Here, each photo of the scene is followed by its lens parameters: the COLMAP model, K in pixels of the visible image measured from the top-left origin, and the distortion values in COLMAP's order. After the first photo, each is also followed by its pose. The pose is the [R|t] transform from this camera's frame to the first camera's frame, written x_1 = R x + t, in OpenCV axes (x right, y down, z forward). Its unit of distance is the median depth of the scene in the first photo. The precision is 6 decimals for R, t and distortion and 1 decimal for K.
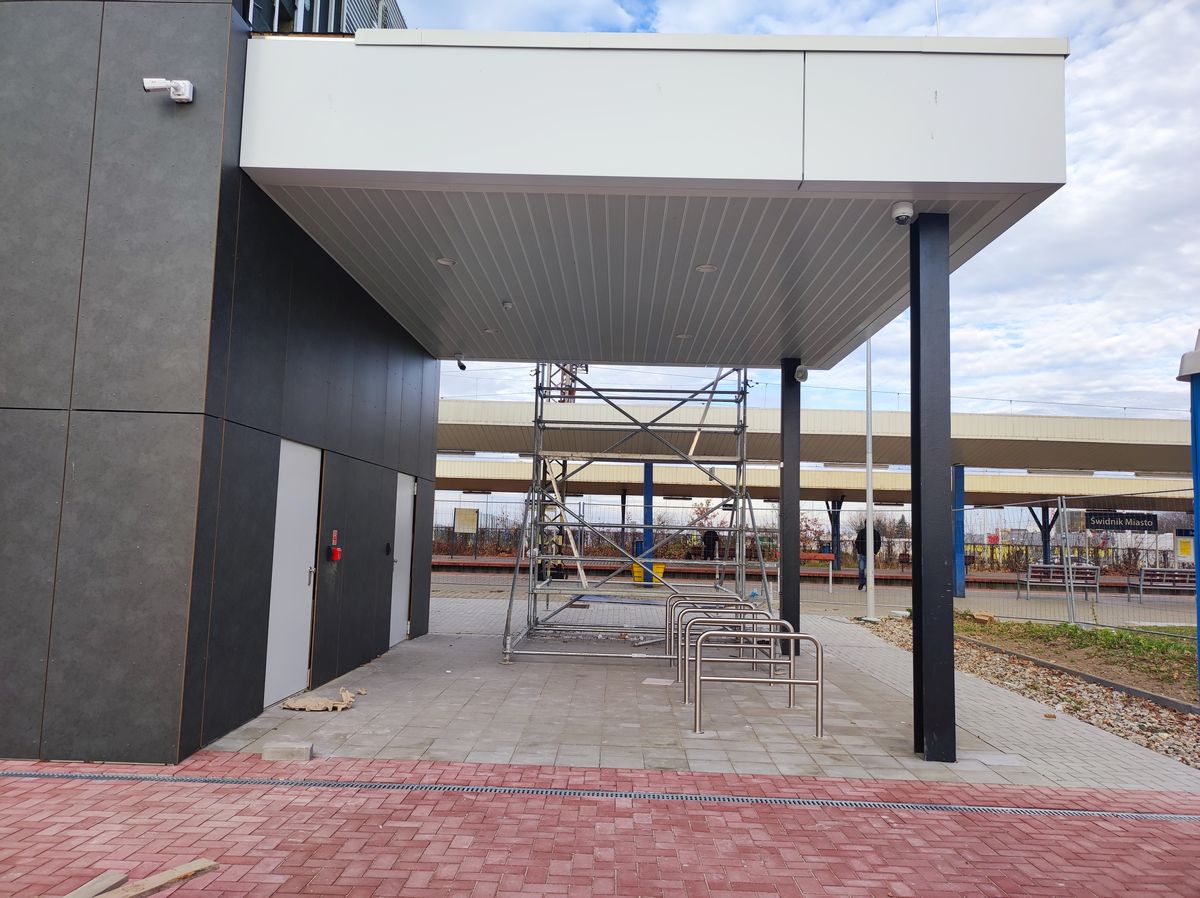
lens RADIAL K [[880.1, 0, 597.8], [0, 880.1, 457.9], [0, 0, 1]] dist [0.037583, -0.029887]
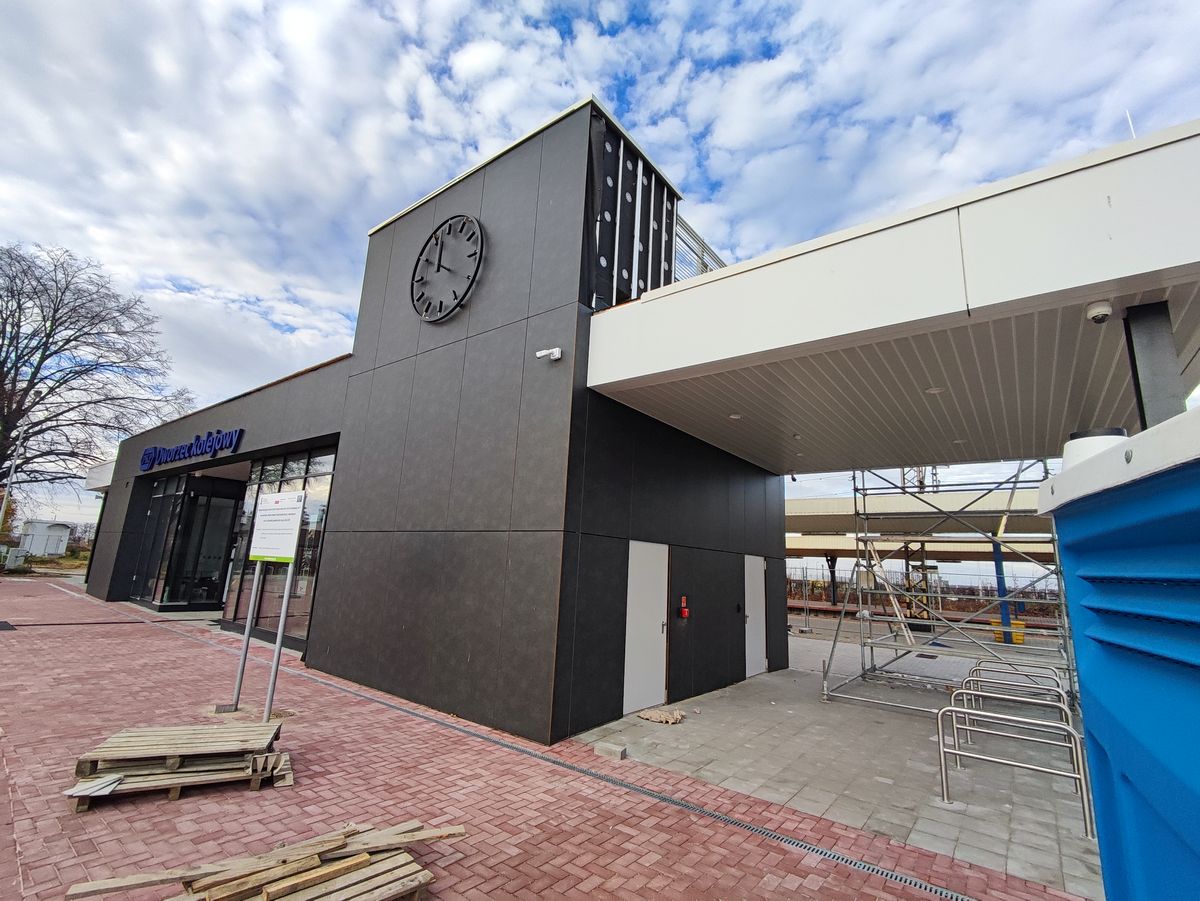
lens RADIAL K [[548.4, 0, 600.6], [0, 548.4, 452.6], [0, 0, 1]] dist [-0.003064, -0.000121]
pose [[0.808626, -0.113972, -0.577178, 0.243361], [0.027547, 0.987315, -0.156367, -0.030897], [0.587678, 0.110543, 0.801508, 0.169848]]
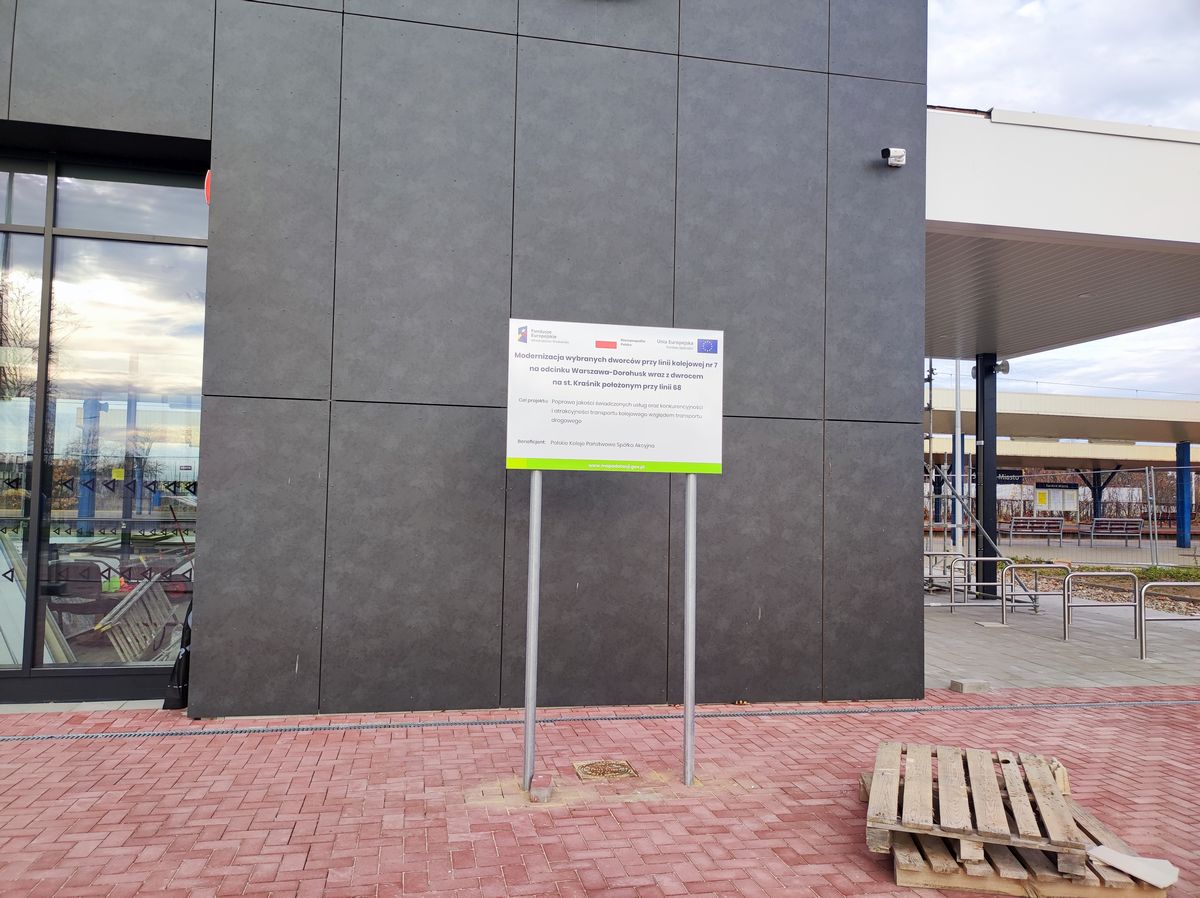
lens RADIAL K [[880.1, 0, 597.7], [0, 880.1, 456.4], [0, 0, 1]] dist [0.037583, -0.029887]
pose [[0.974662, -0.001718, 0.223674, -1.163733], [-0.010235, 0.998581, 0.052270, -0.063602], [-0.223447, -0.053235, 0.973261, -0.115278]]
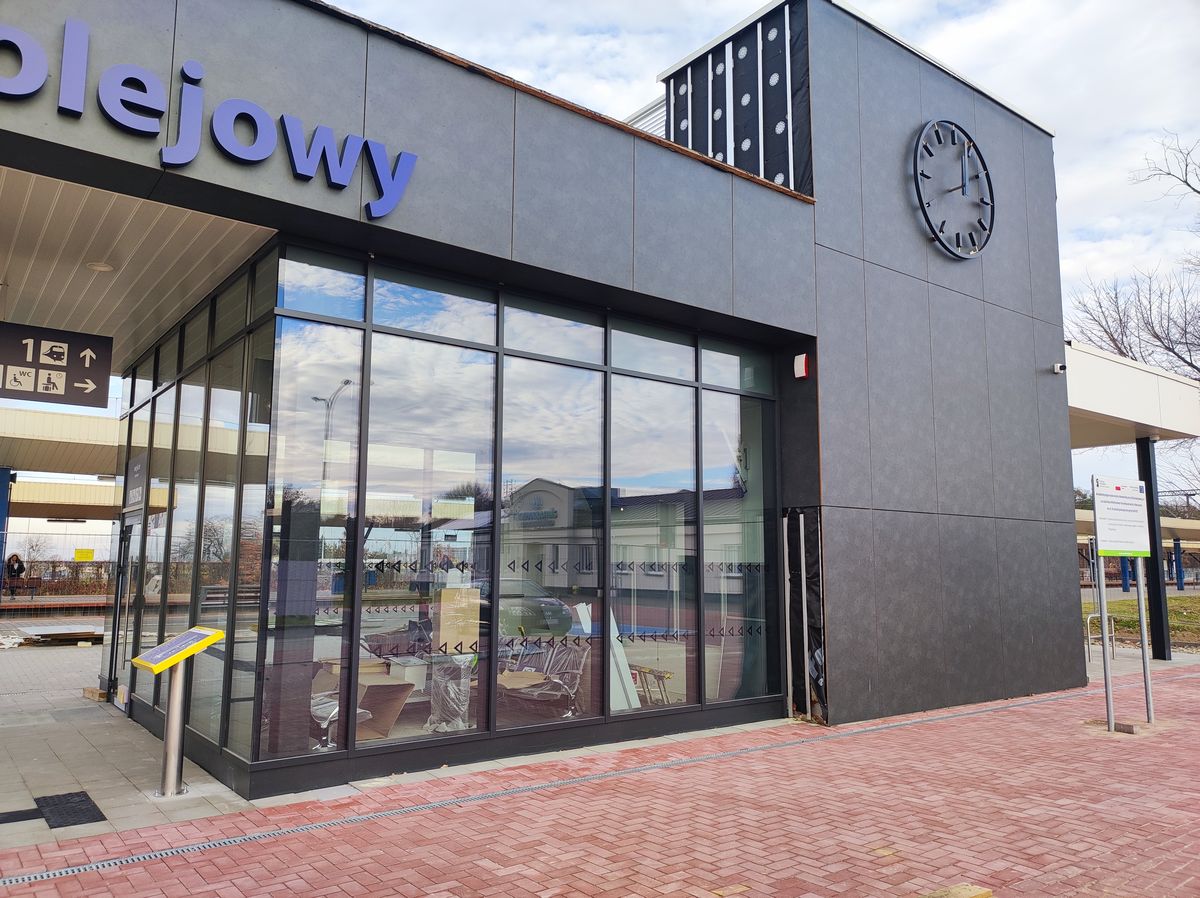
lens RADIAL K [[880.1, 0, 601.9], [0, 880.1, 453.1], [0, 0, 1]] dist [0.037583, -0.029887]
pose [[0.777037, 0.053170, 0.627205, -2.675955], [-0.035627, 0.998544, -0.040511, -0.091615], [-0.628445, 0.009133, 0.777800, 0.045545]]
